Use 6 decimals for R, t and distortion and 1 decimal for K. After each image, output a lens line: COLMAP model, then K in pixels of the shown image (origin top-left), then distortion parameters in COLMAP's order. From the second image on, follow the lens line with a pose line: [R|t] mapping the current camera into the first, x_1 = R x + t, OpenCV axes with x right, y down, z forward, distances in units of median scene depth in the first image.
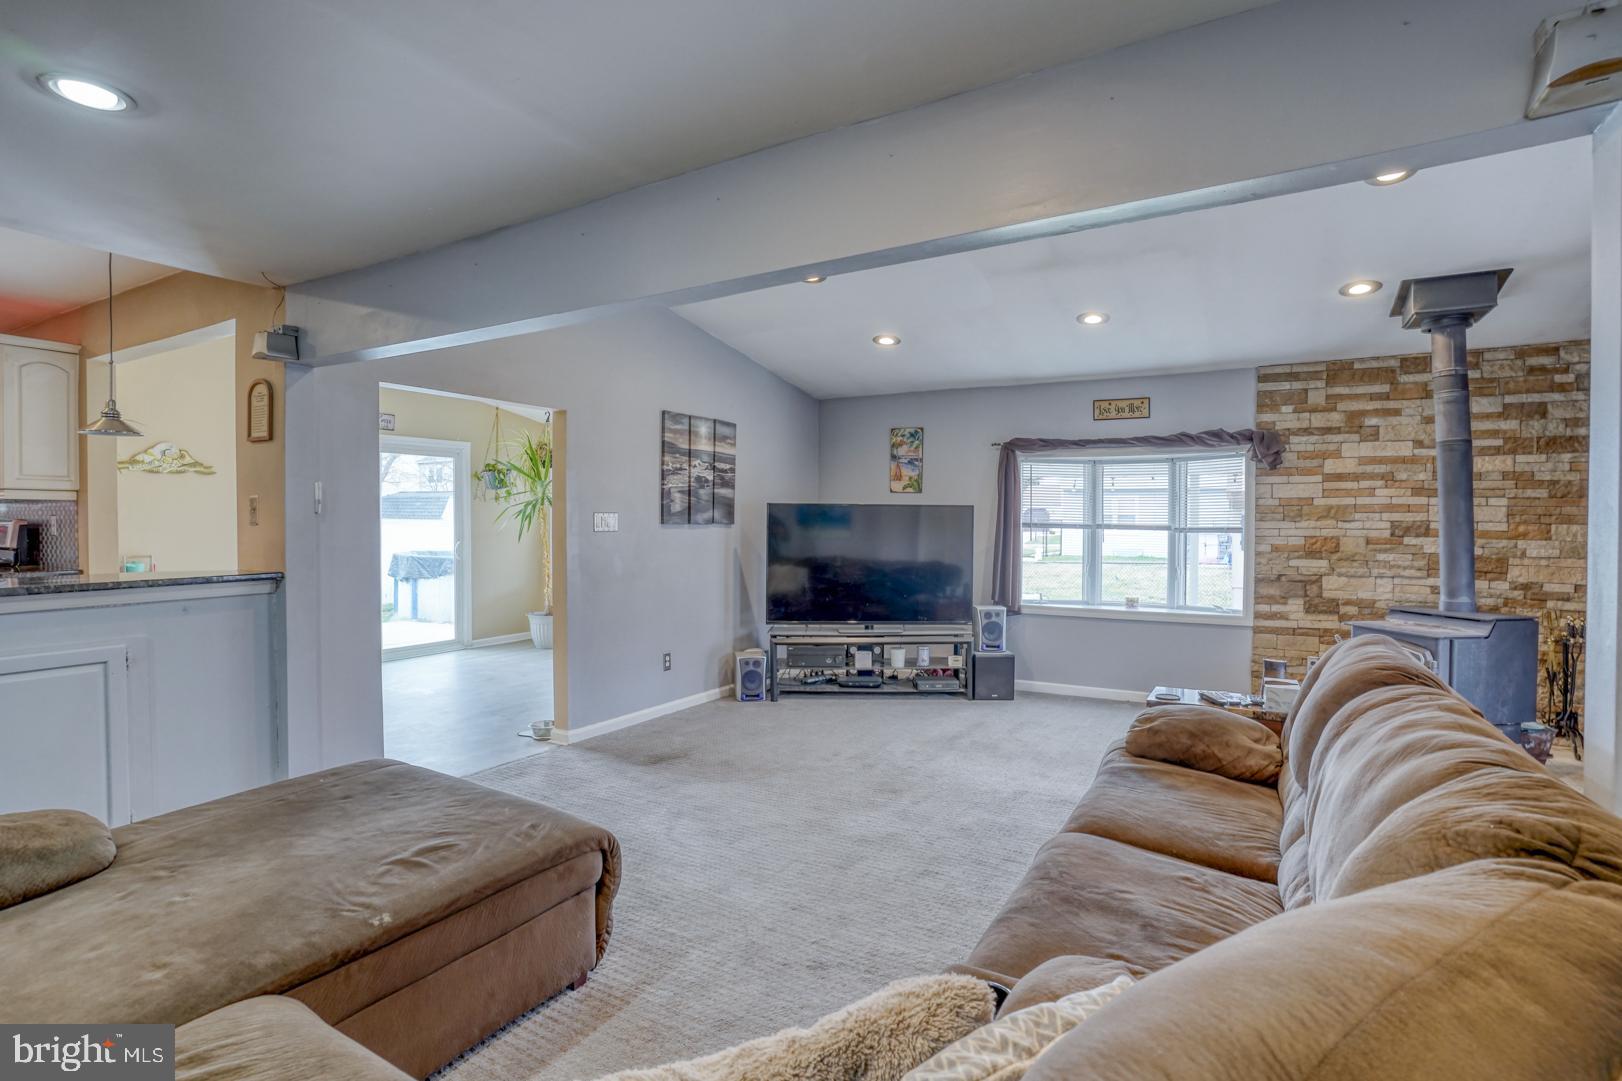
lens RADIAL K [[822.5, 0, 822.2], [0, 822.5, 527.5], [0, 0, 1]] dist [-0.067269, 0.034801]
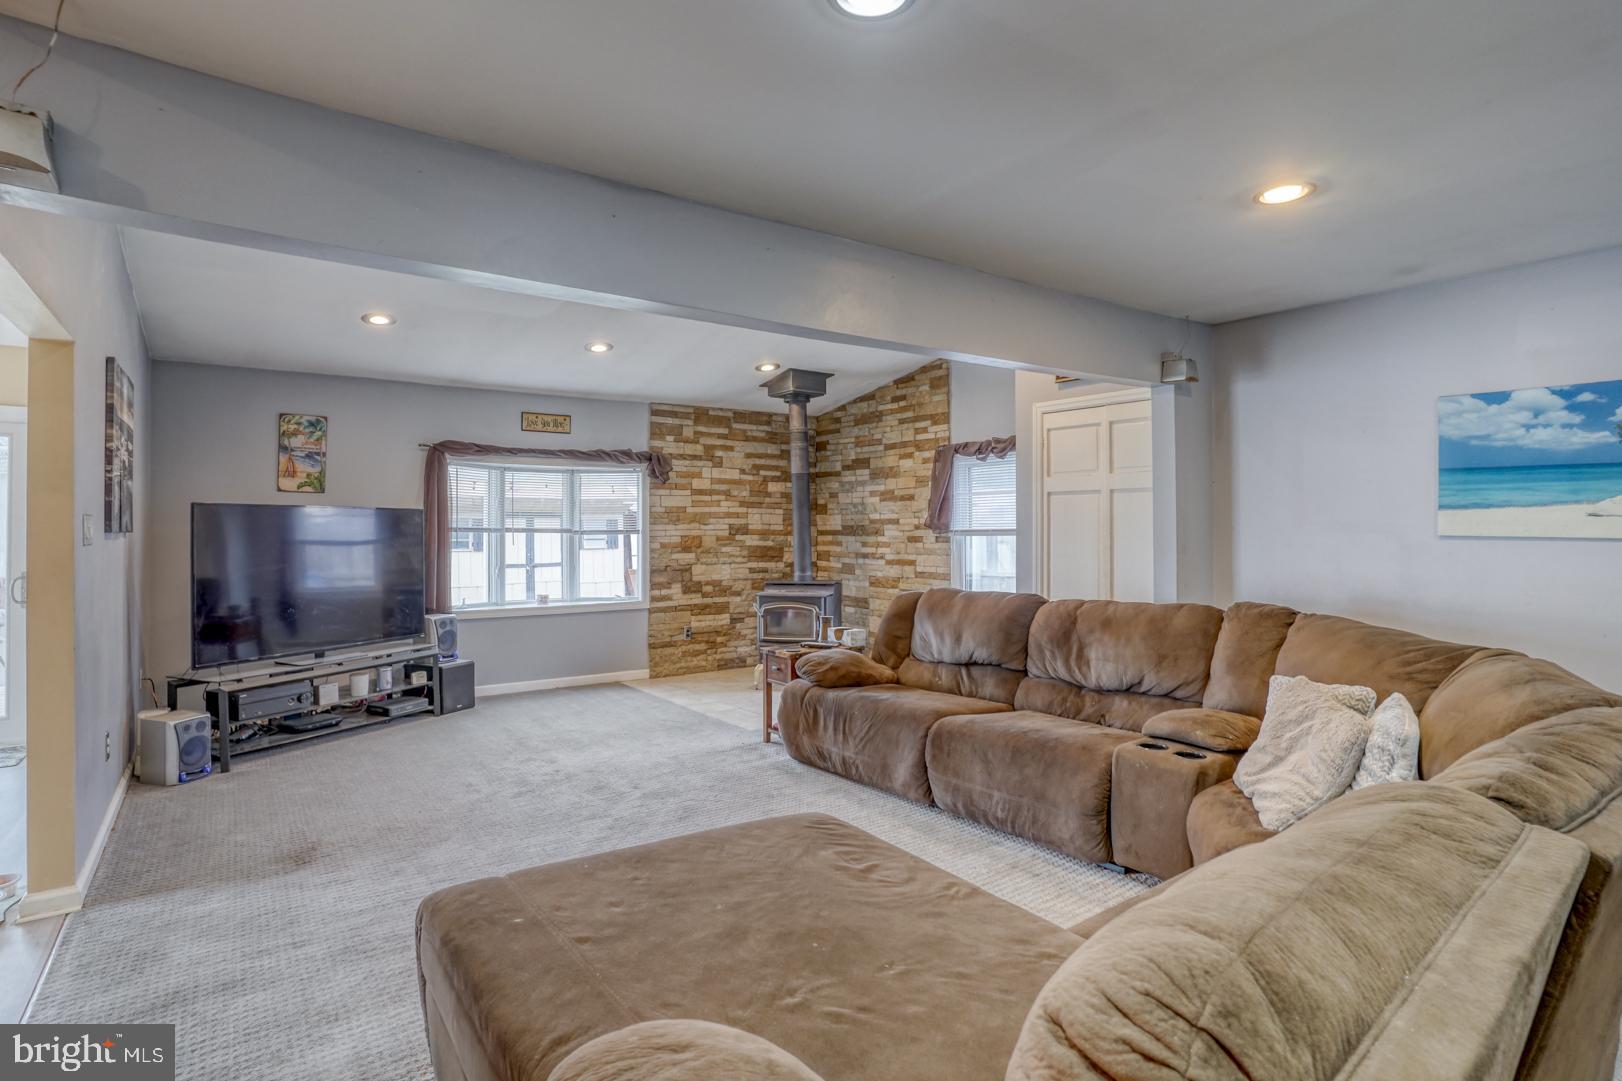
lens RADIAL K [[822.5, 0, 827.8], [0, 822.5, 524.9], [0, 0, 1]] dist [-0.067269, 0.034801]
pose [[0.407692, -0.004777, 0.913107, -0.512419], [0.010304, 0.999947, 0.000631, -0.005322], [-0.913061, 0.009151, 0.407719, 0.220552]]
